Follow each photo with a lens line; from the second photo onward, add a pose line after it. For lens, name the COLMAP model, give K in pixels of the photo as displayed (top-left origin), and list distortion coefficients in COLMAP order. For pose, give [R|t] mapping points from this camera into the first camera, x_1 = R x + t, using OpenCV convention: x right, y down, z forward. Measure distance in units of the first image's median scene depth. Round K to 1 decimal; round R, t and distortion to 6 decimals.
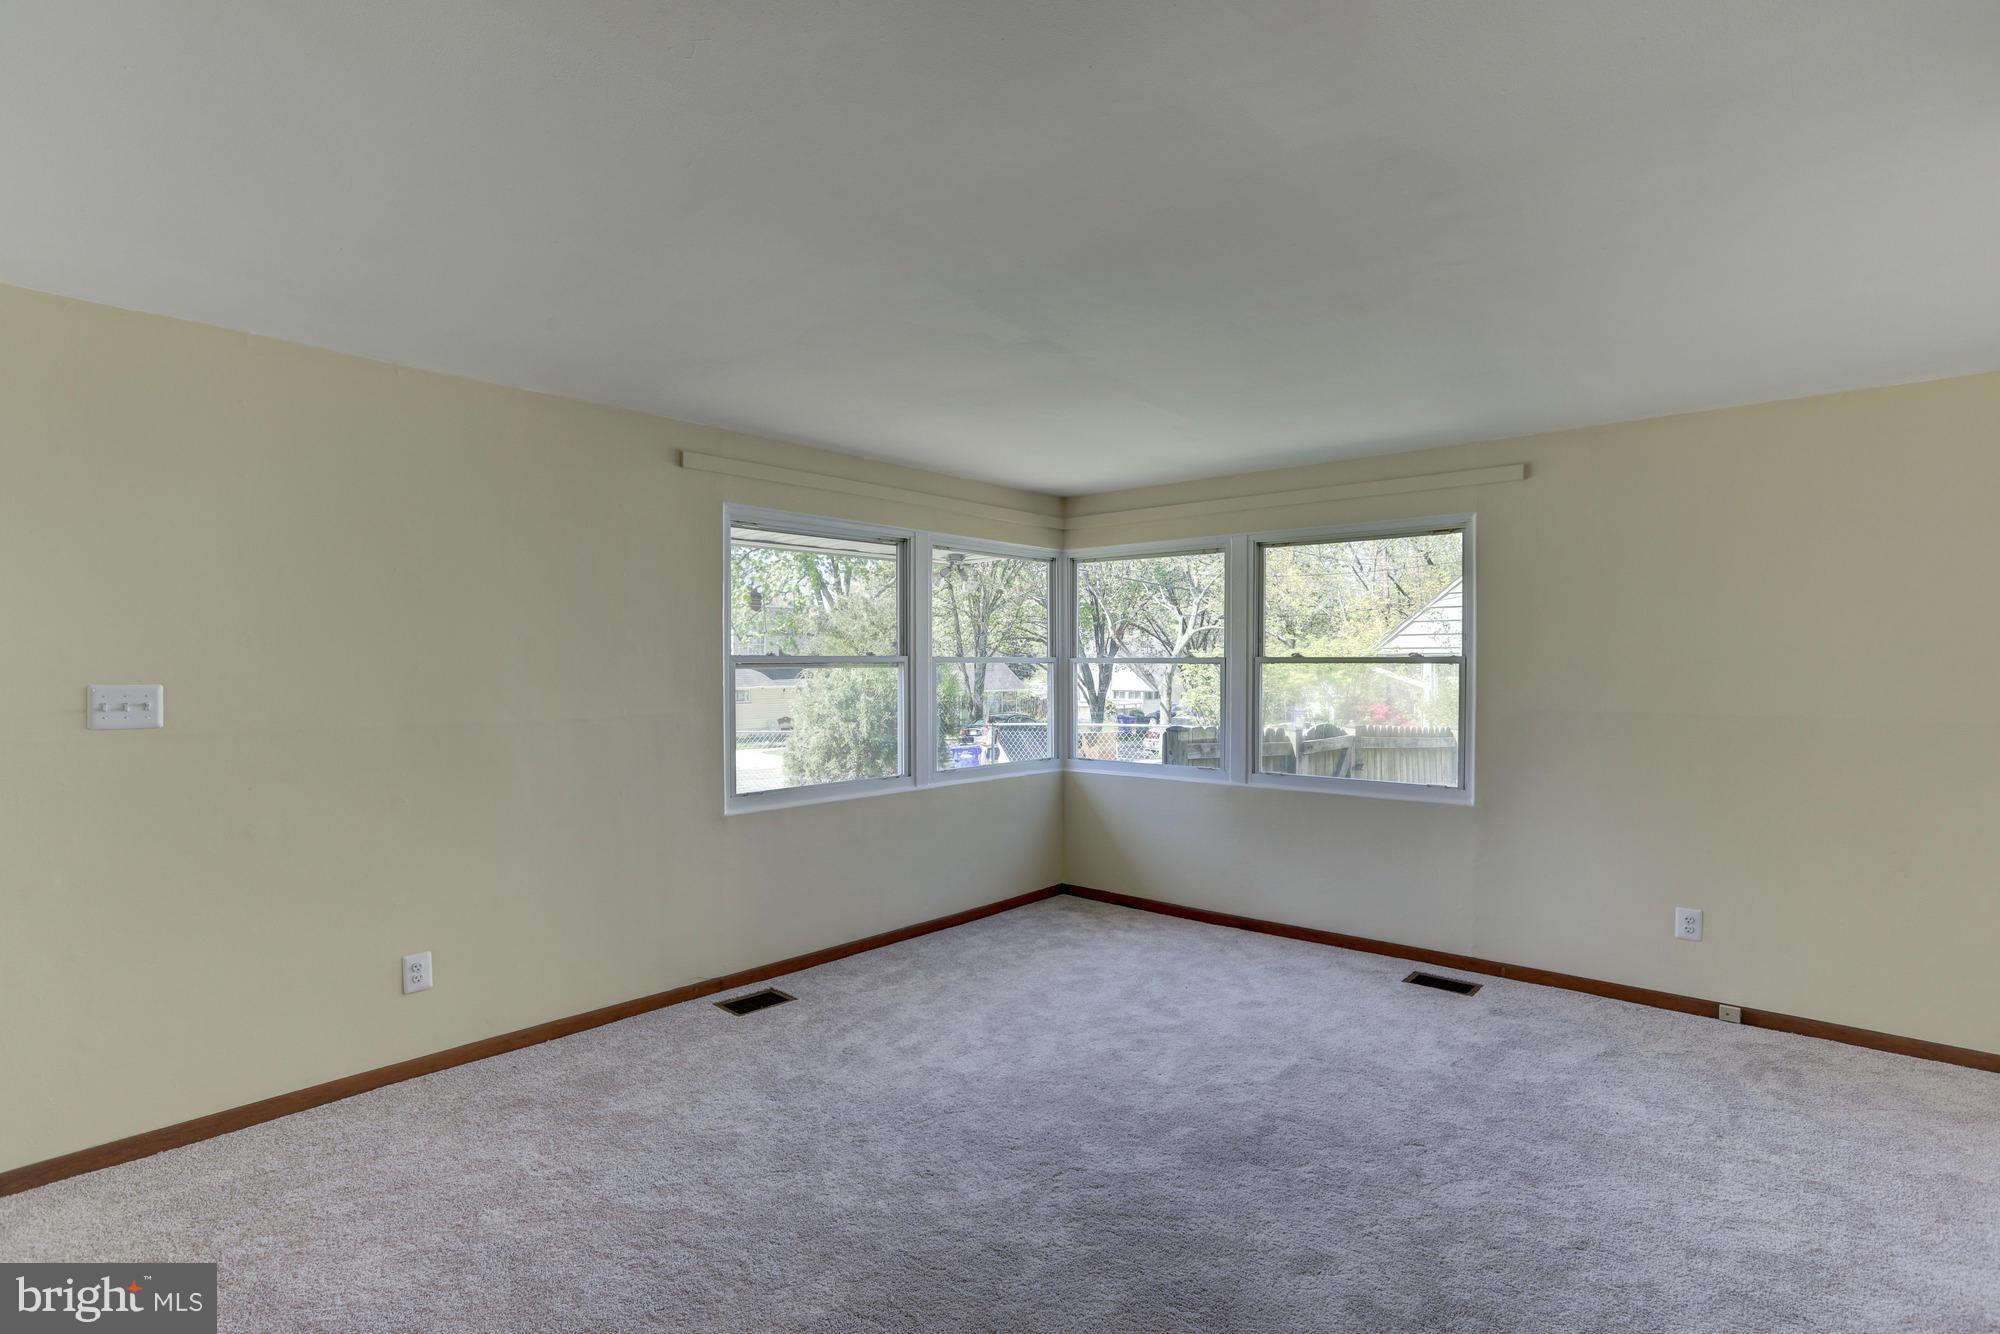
lens RADIAL K [[1028.9, 0, 1006.4], [0, 1028.9, 678.9], [0, 0, 1]] dist [-0.004006, 0.002797]
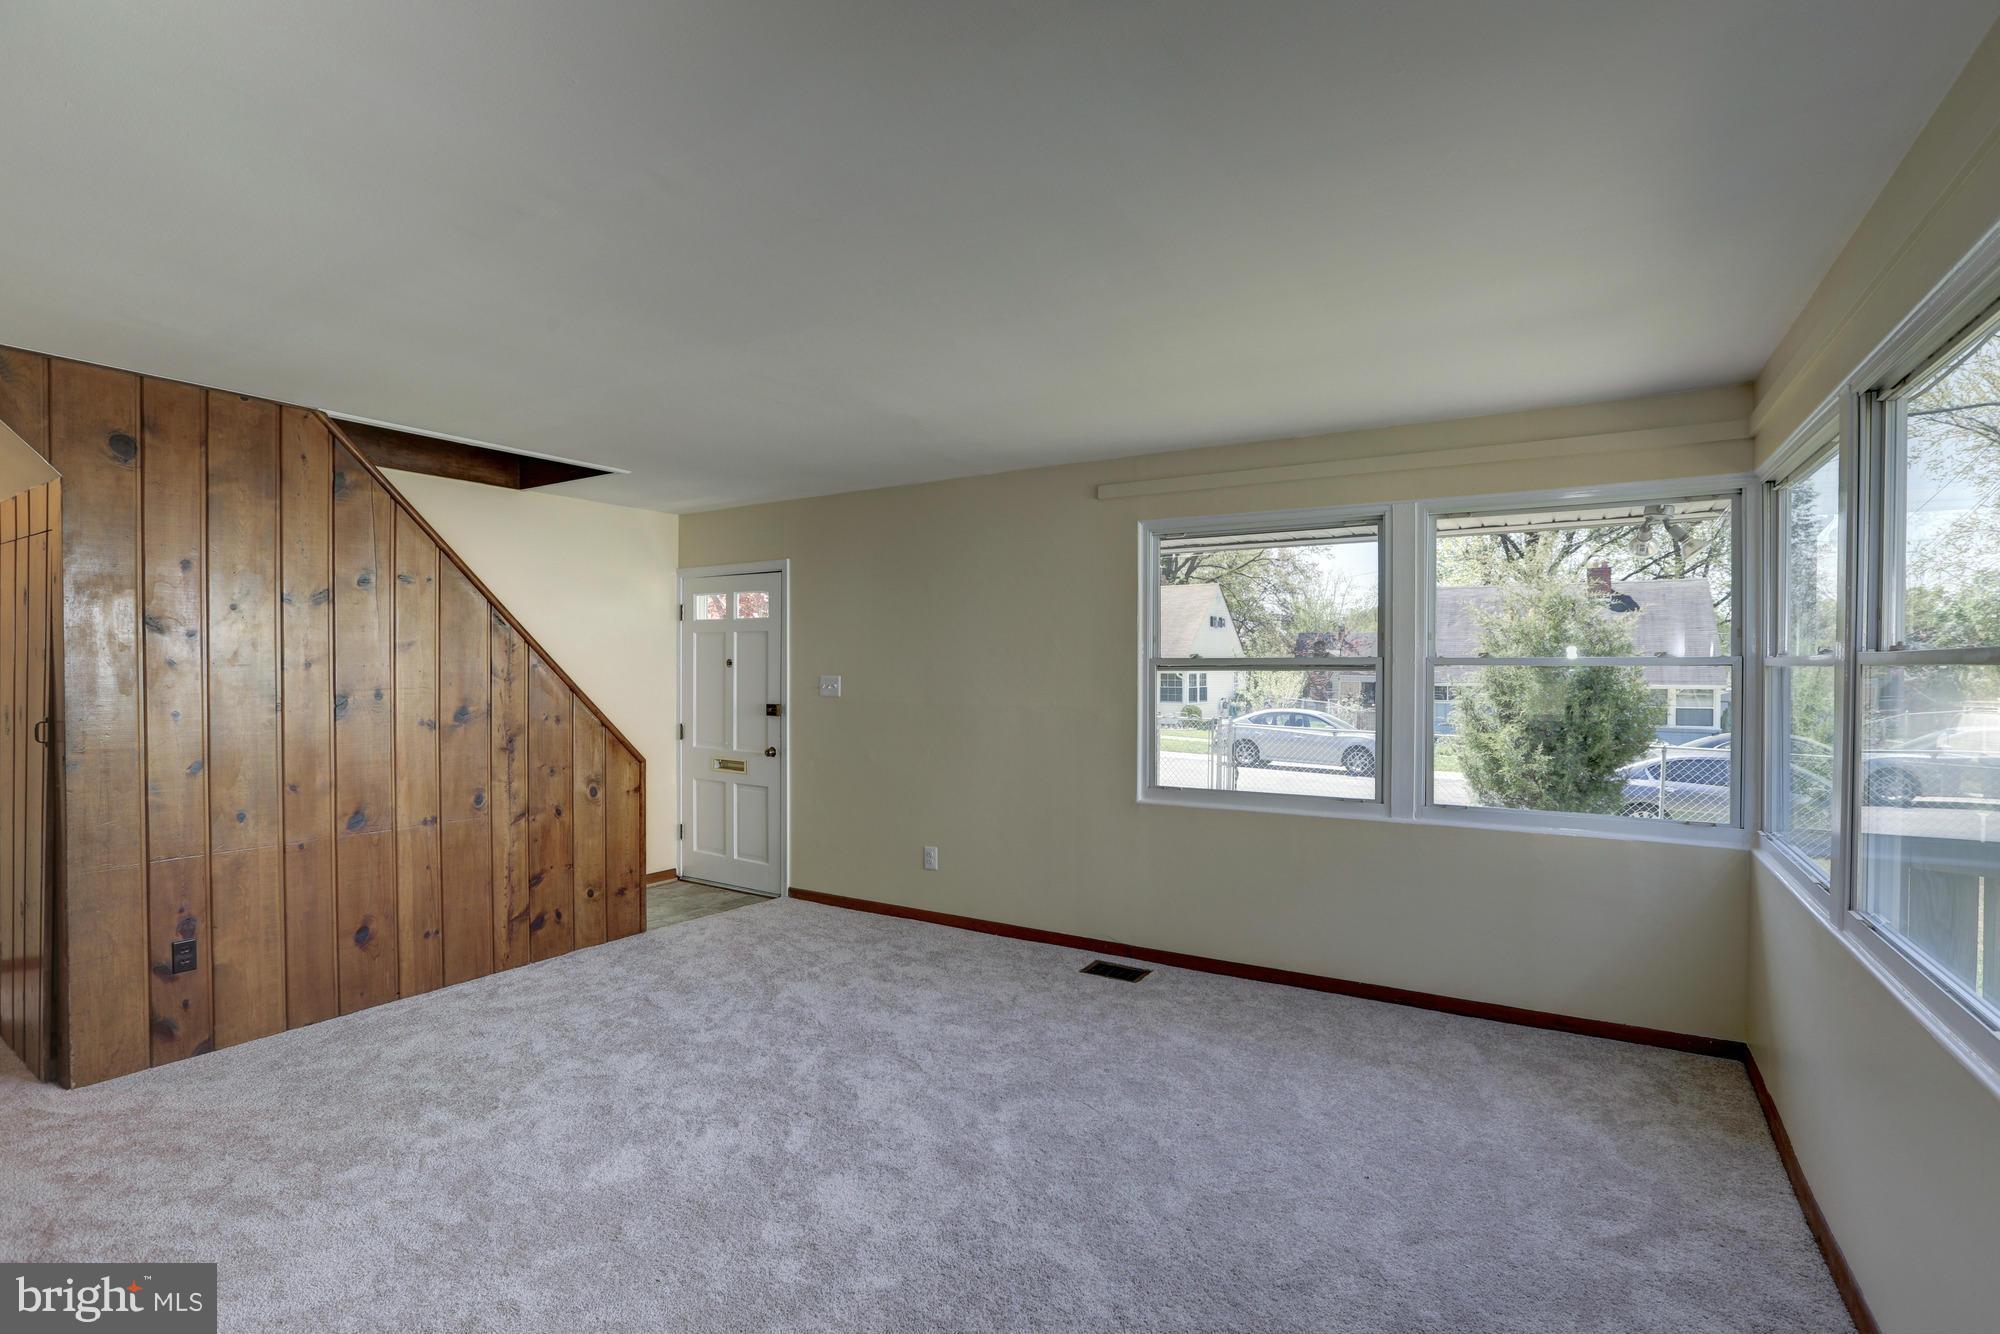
lens RADIAL K [[926.7, 0, 1008.2], [0, 926.7, 674.6], [0, 0, 1]] dist [-0.029321, 0.003731]
pose [[0.168981, 0.006240, -0.985600, 0.640554], [-0.019990, 0.999796, 0.002902, -0.004480], [0.985417, 0.019212, 0.169071, 0.643950]]
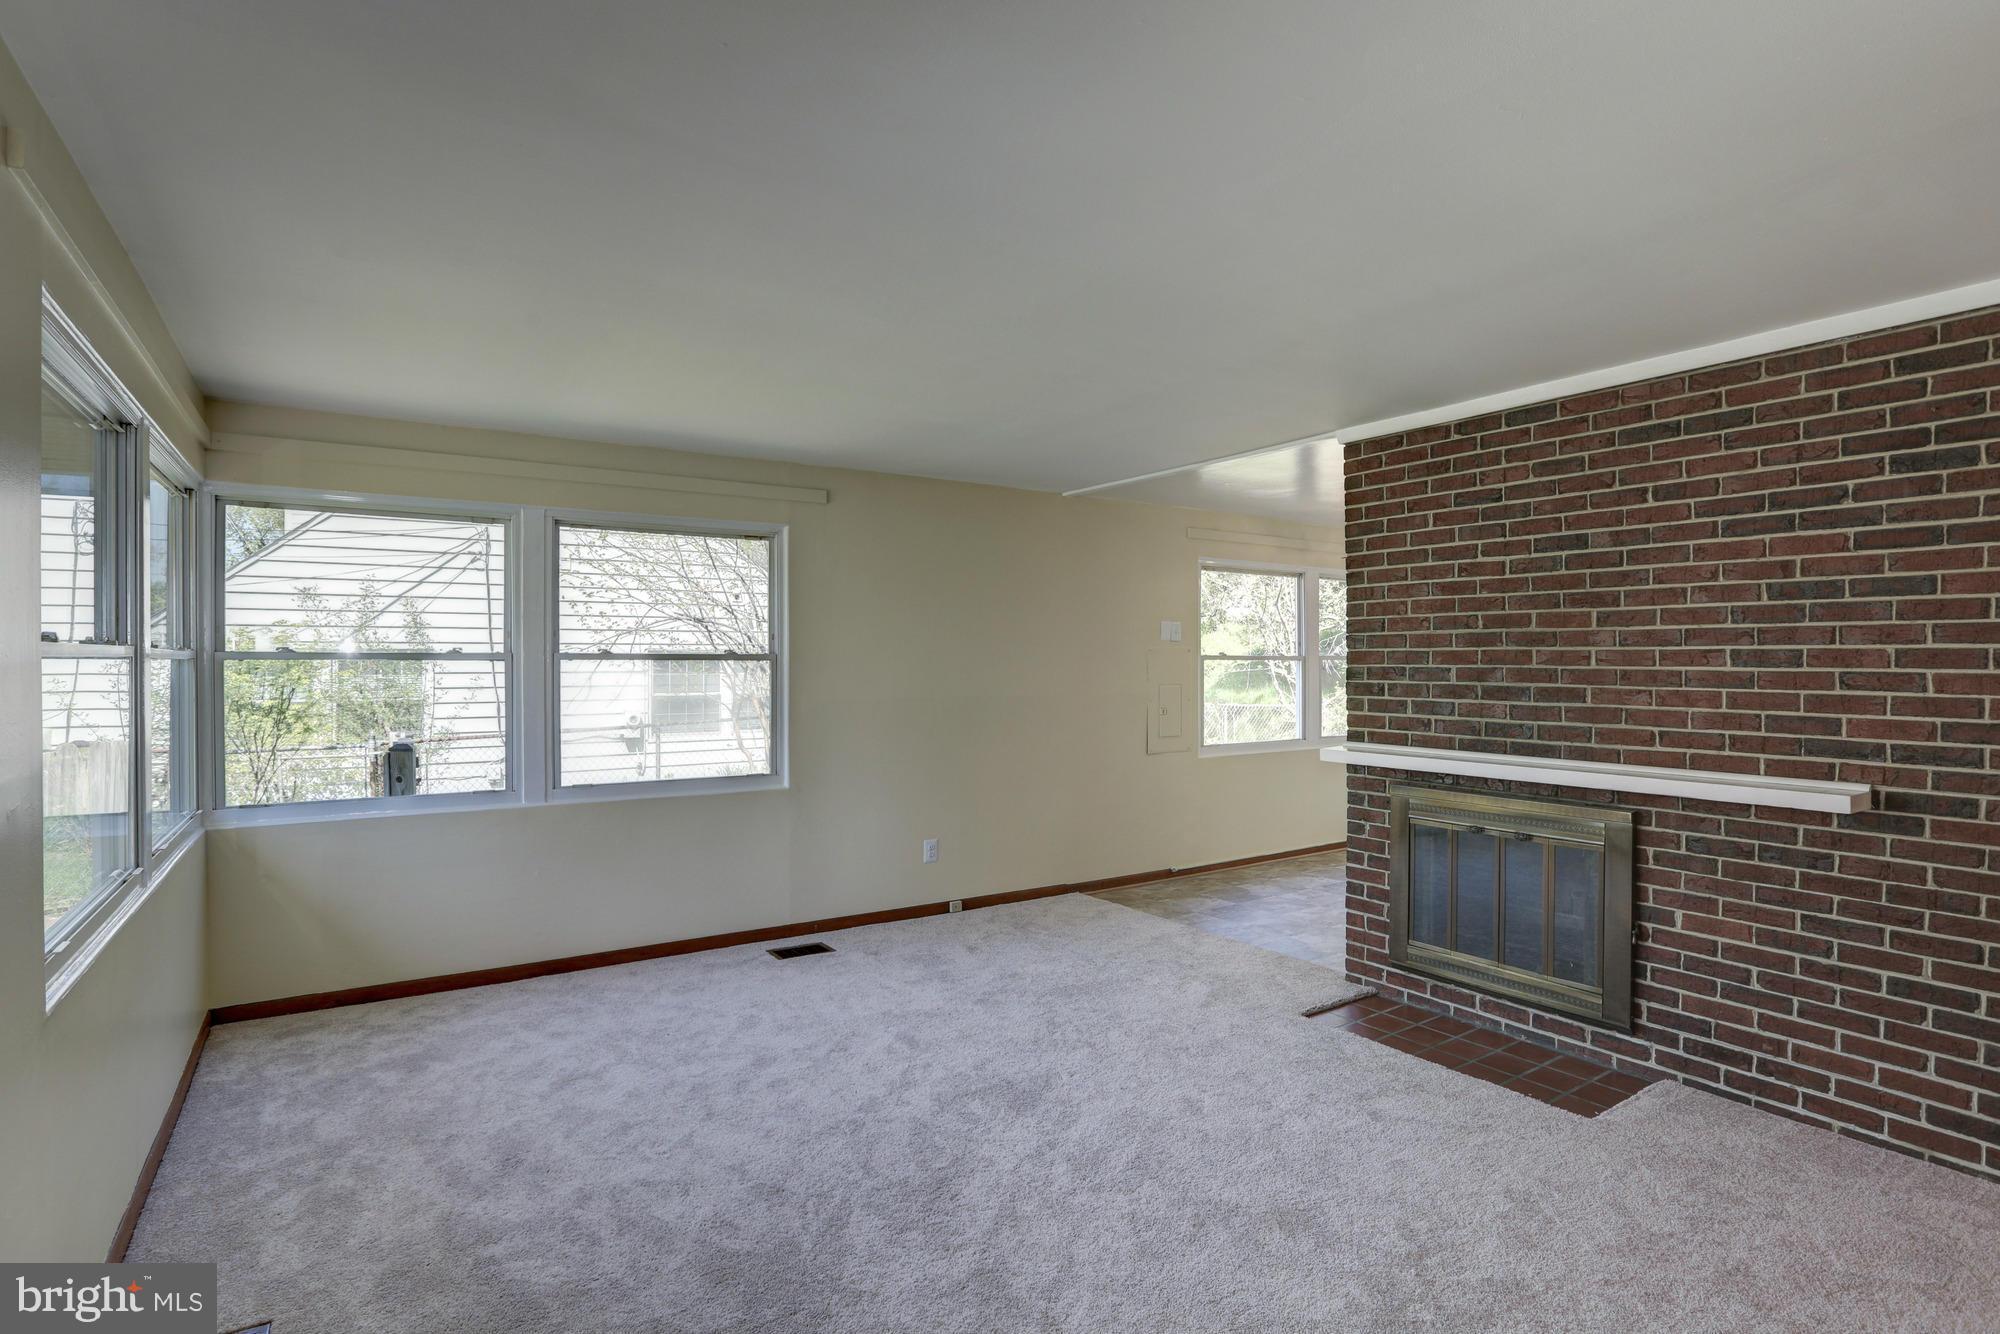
lens RADIAL K [[1028.9, 0, 1006.6], [0, 1028.9, 668.0], [0, 0, 1]] dist [-0.004006, 0.002797]
pose [[0.257971, -0.003068, 0.966148, -0.550053], [0.017611, 0.999844, -0.001527, -0.000337], [-0.965992, 0.017408, 0.257985, 0.471594]]
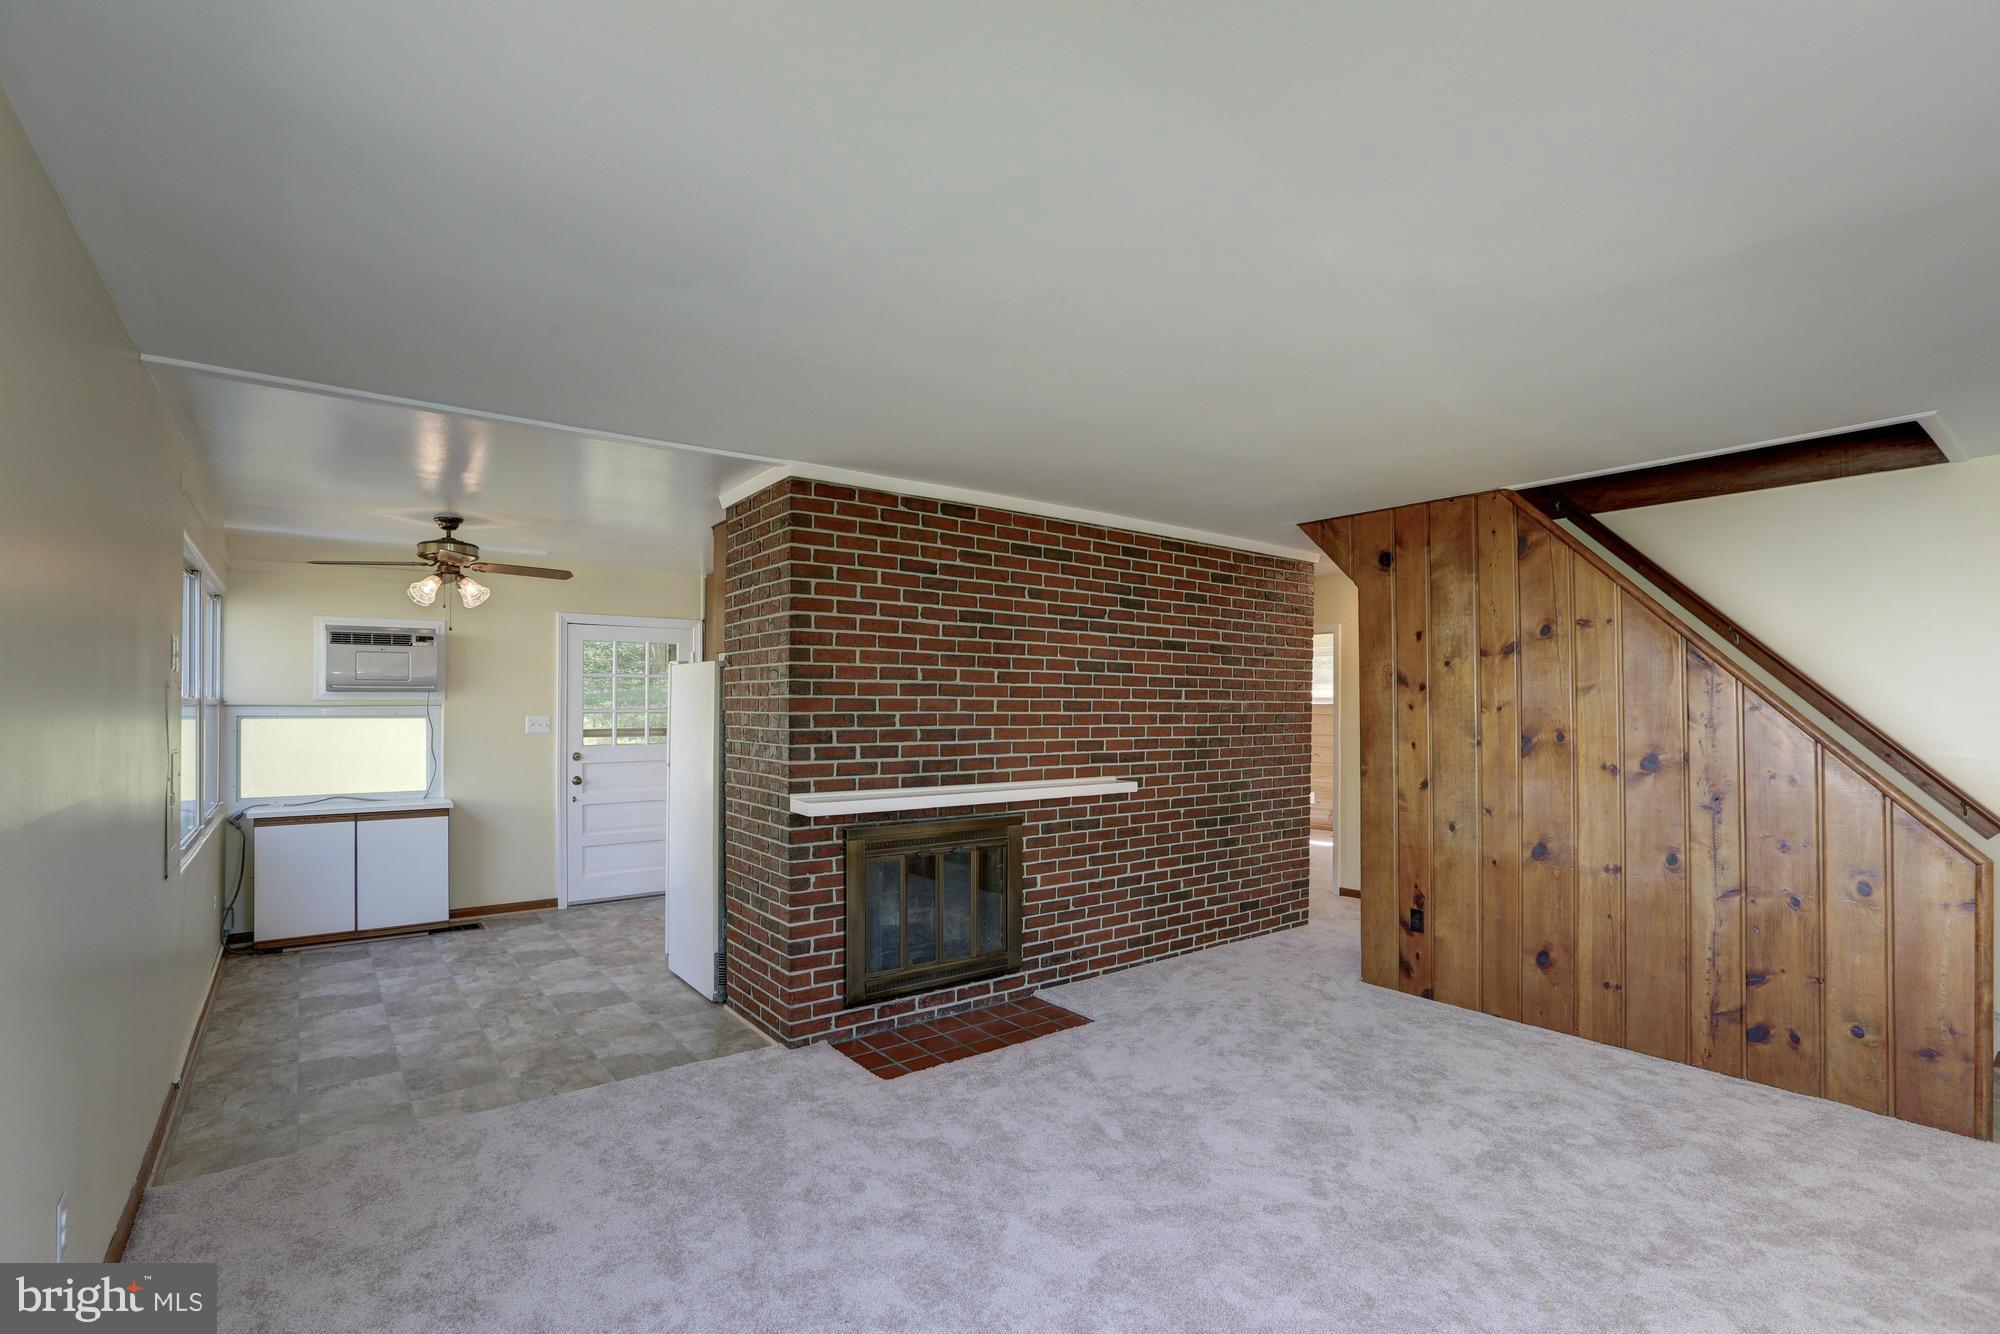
lens RADIAL K [[926.7, 0, 1000.7], [0, 926.7, 699.7], [0, 0, 1]] dist [-0.029321, 0.003731]
pose [[-0.980443, -0.000068, 0.196803, 0.109105], [0.003105, 0.999870, 0.015812, -0.021993], [-0.196779, 0.016114, -0.980315, 1.154605]]
